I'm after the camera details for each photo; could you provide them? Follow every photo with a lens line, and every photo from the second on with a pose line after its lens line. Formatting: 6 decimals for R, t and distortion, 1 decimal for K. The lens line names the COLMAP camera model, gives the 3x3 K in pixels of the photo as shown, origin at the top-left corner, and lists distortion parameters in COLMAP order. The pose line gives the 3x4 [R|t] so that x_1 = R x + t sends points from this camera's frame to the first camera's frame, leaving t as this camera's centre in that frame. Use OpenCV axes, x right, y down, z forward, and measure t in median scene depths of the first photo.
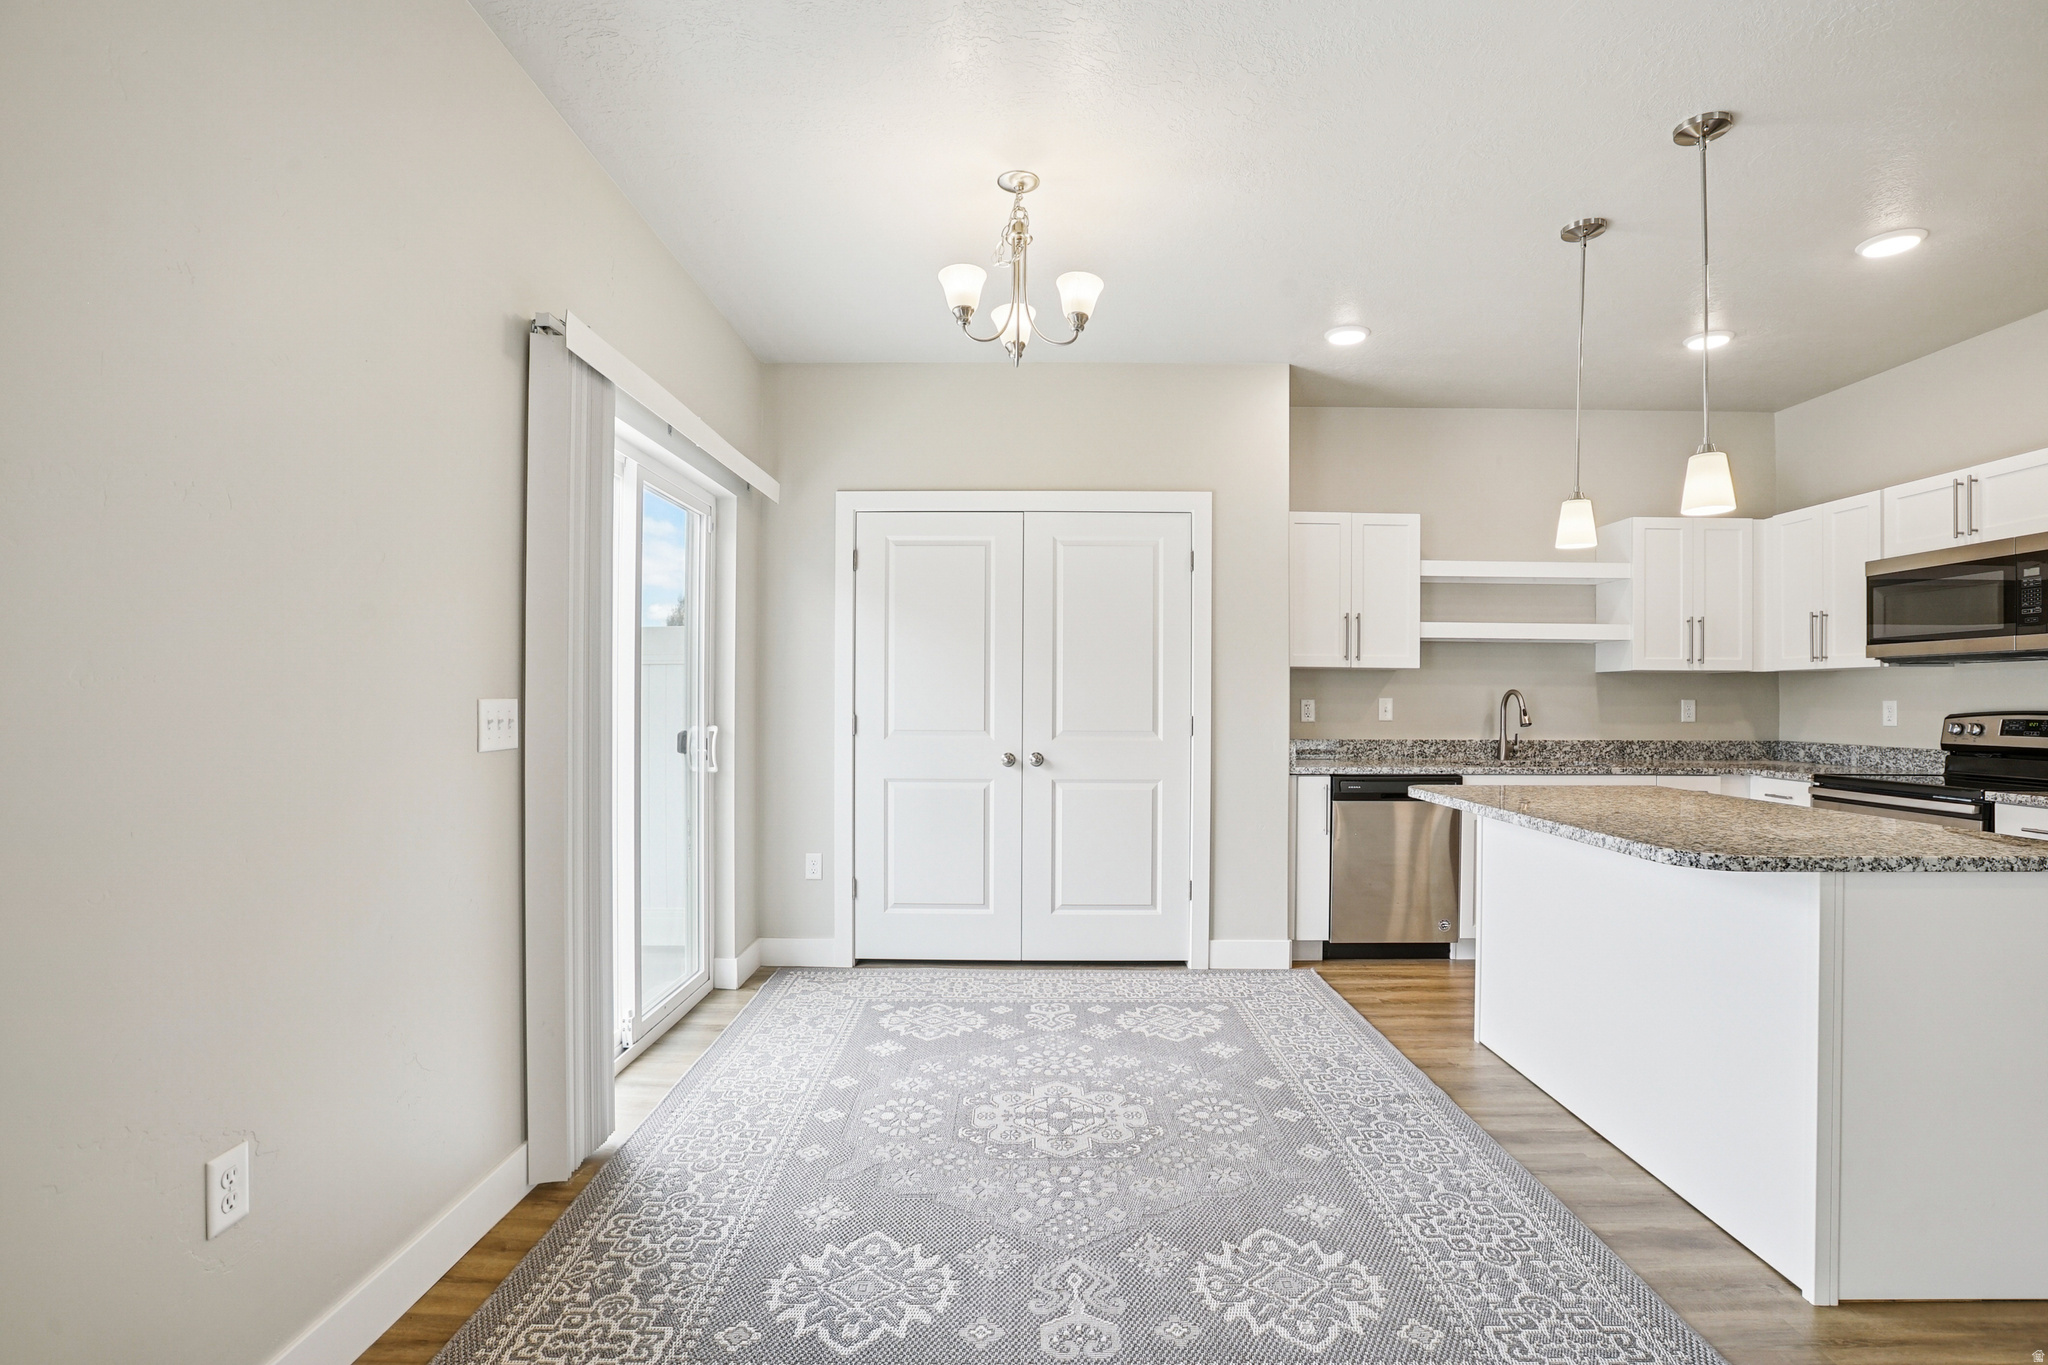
lens RADIAL K [[968.0, 0, 1031.6], [0, 968.0, 702.1], [0, 0, 1]] dist [-0.051019, 0.017812]
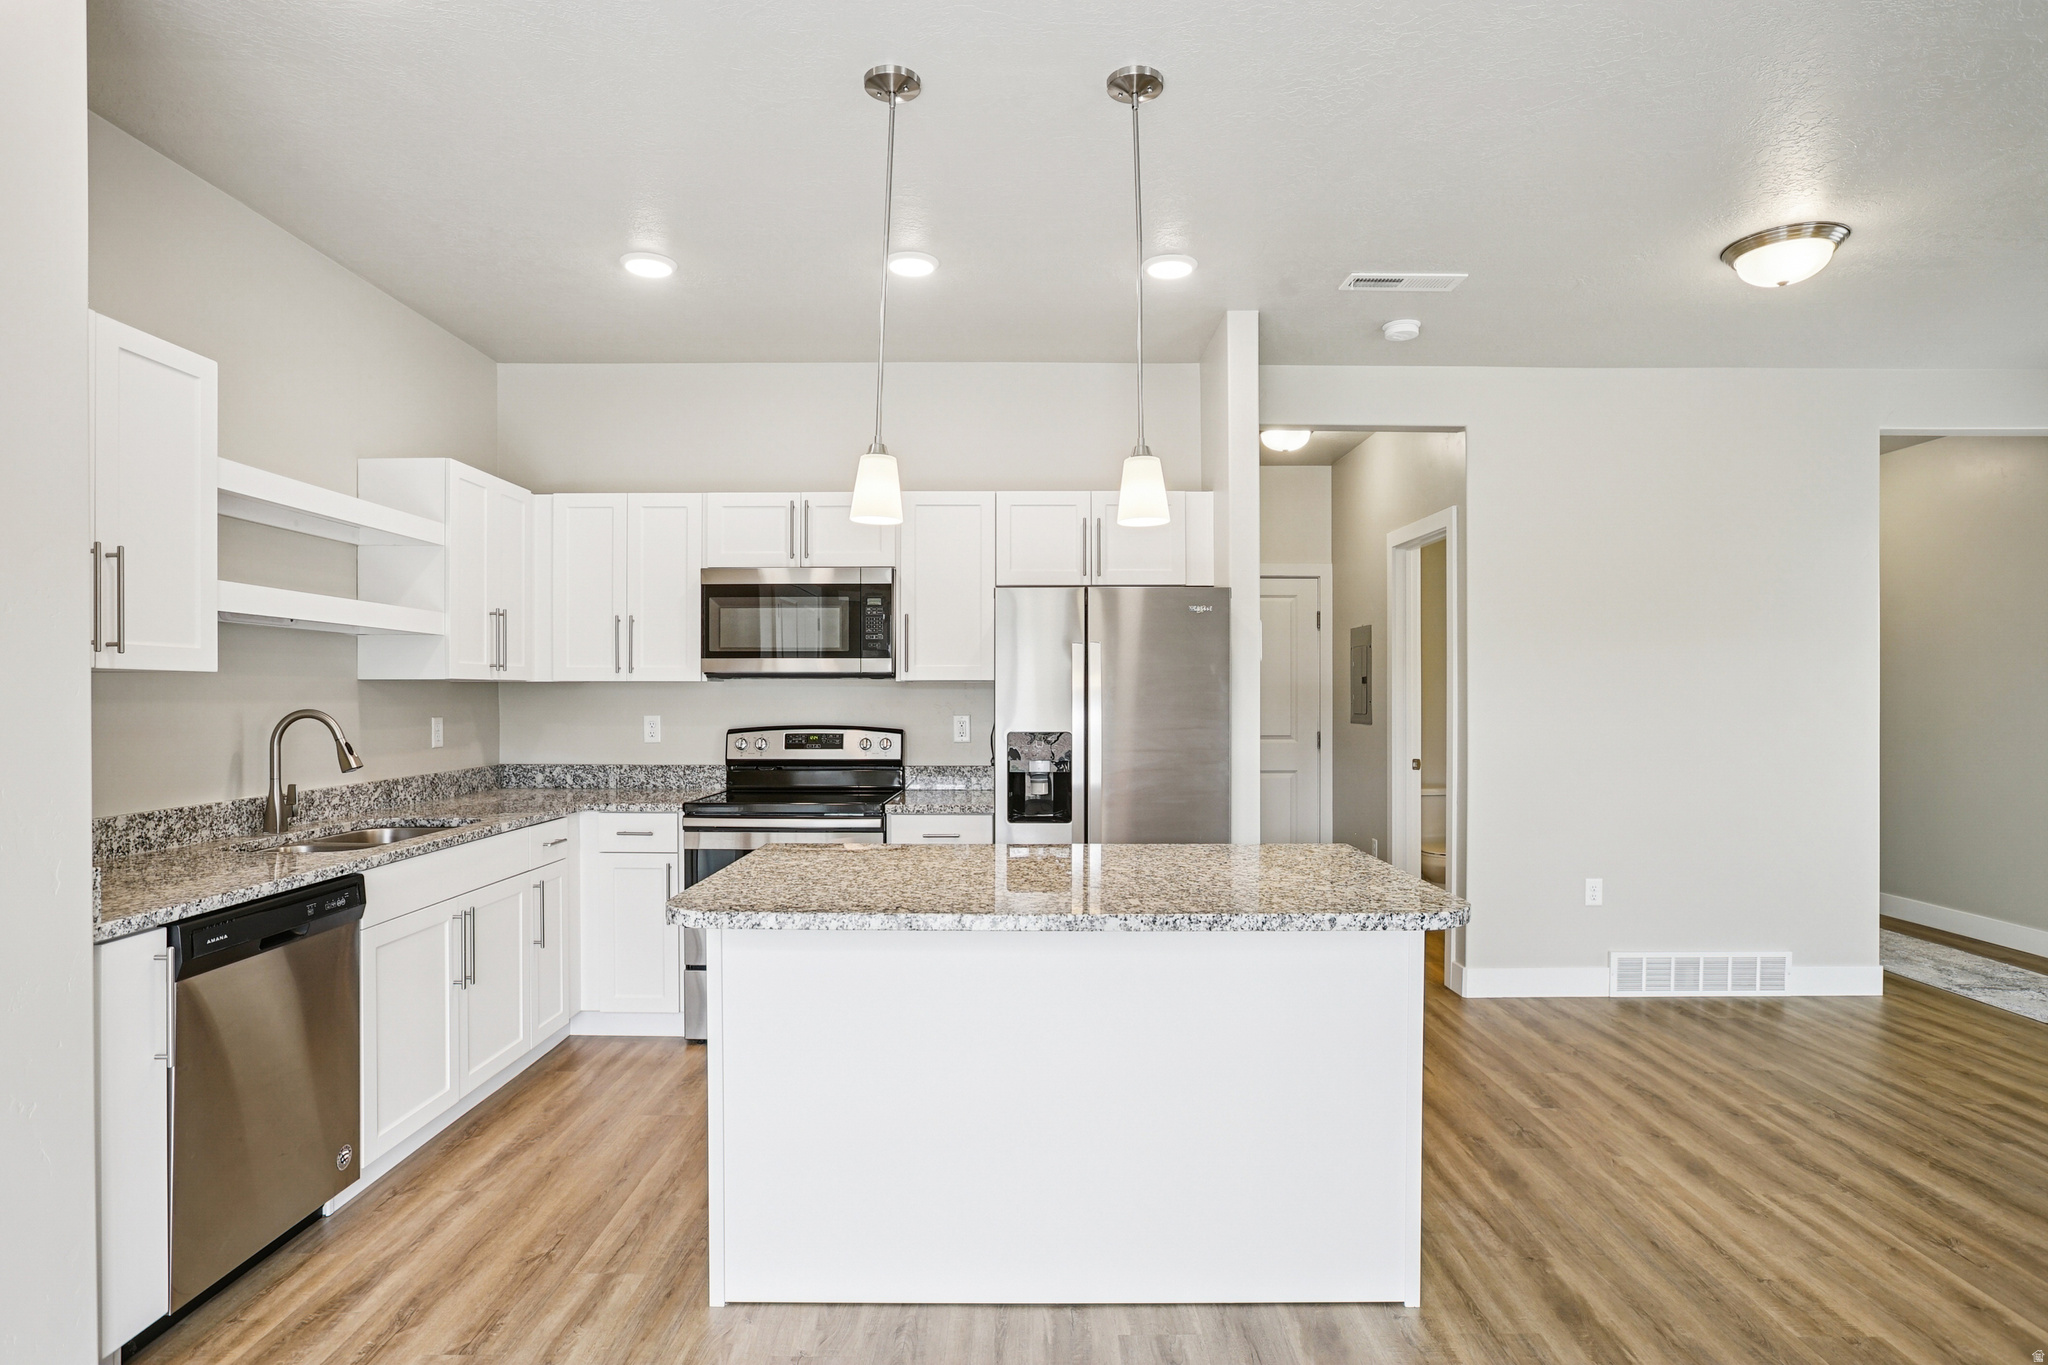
lens RADIAL K [[1080.6, 0, 1023.8], [0, 1080.6, 696.1], [0, 0, 1]] dist [-0.035635, 0.017508]
pose [[-0.003526, -0.007521, 0.999966, -0.169723], [0.001787, 0.999970, 0.007527, -0.029218], [-0.999992, 0.001813, -0.003513, 0.656743]]
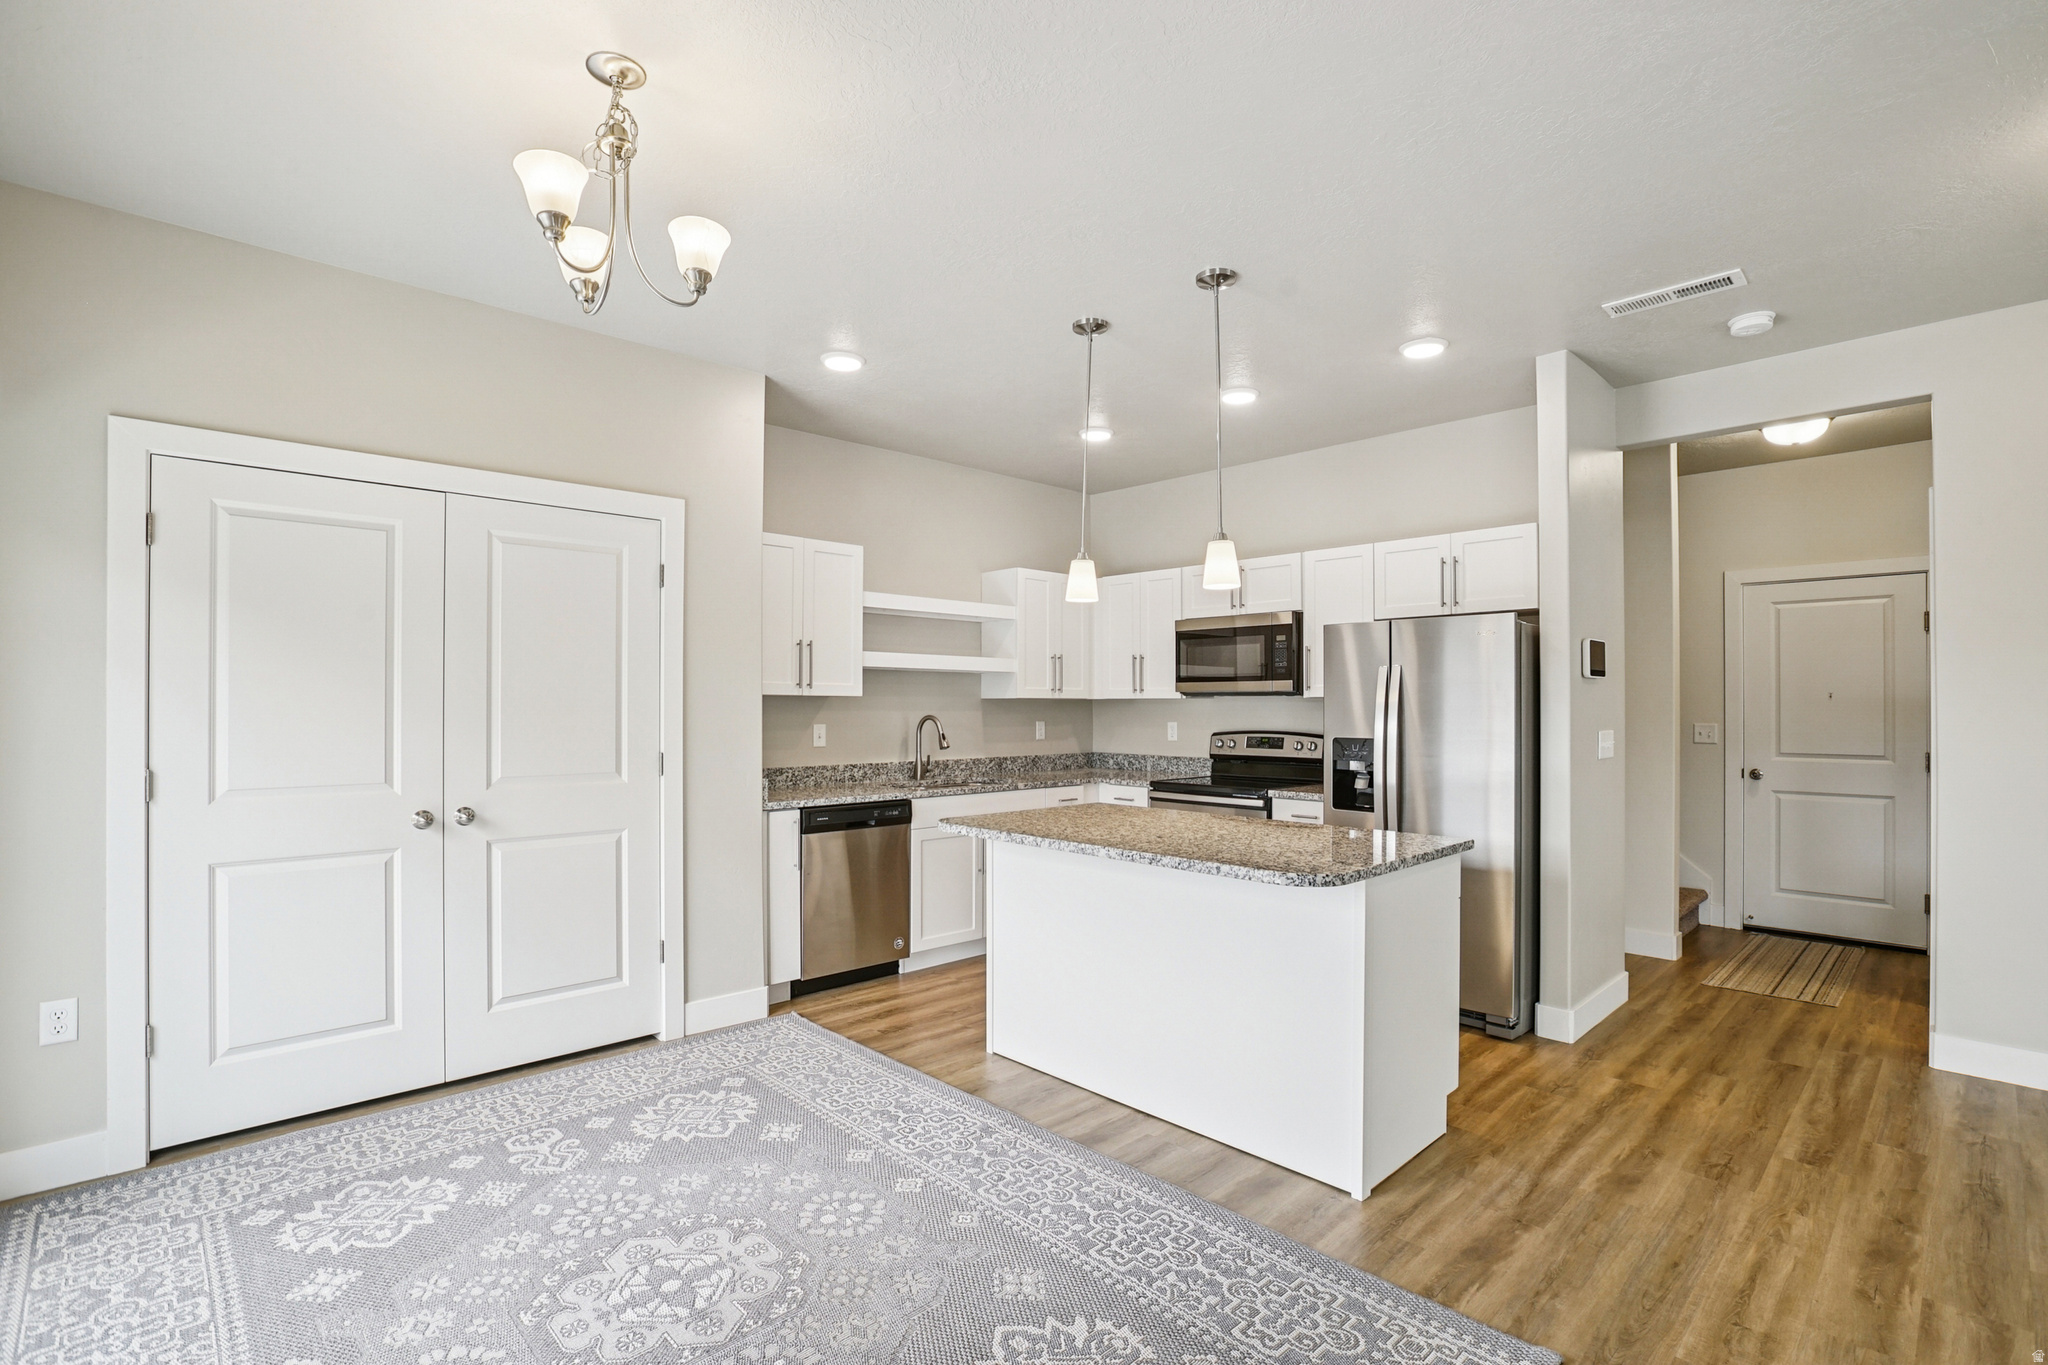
lens RADIAL K [[945.4, 0, 1022.1], [0, 945.4, 699.2], [0, 0, 1]] dist [-0.043800, 0.013130]
pose [[0.723293, 0.000704, 0.690541, -0.193061], [0.003561, 0.999982, -0.004750, -0.029910], [-0.690532, 0.005895, 0.723278, 0.168392]]
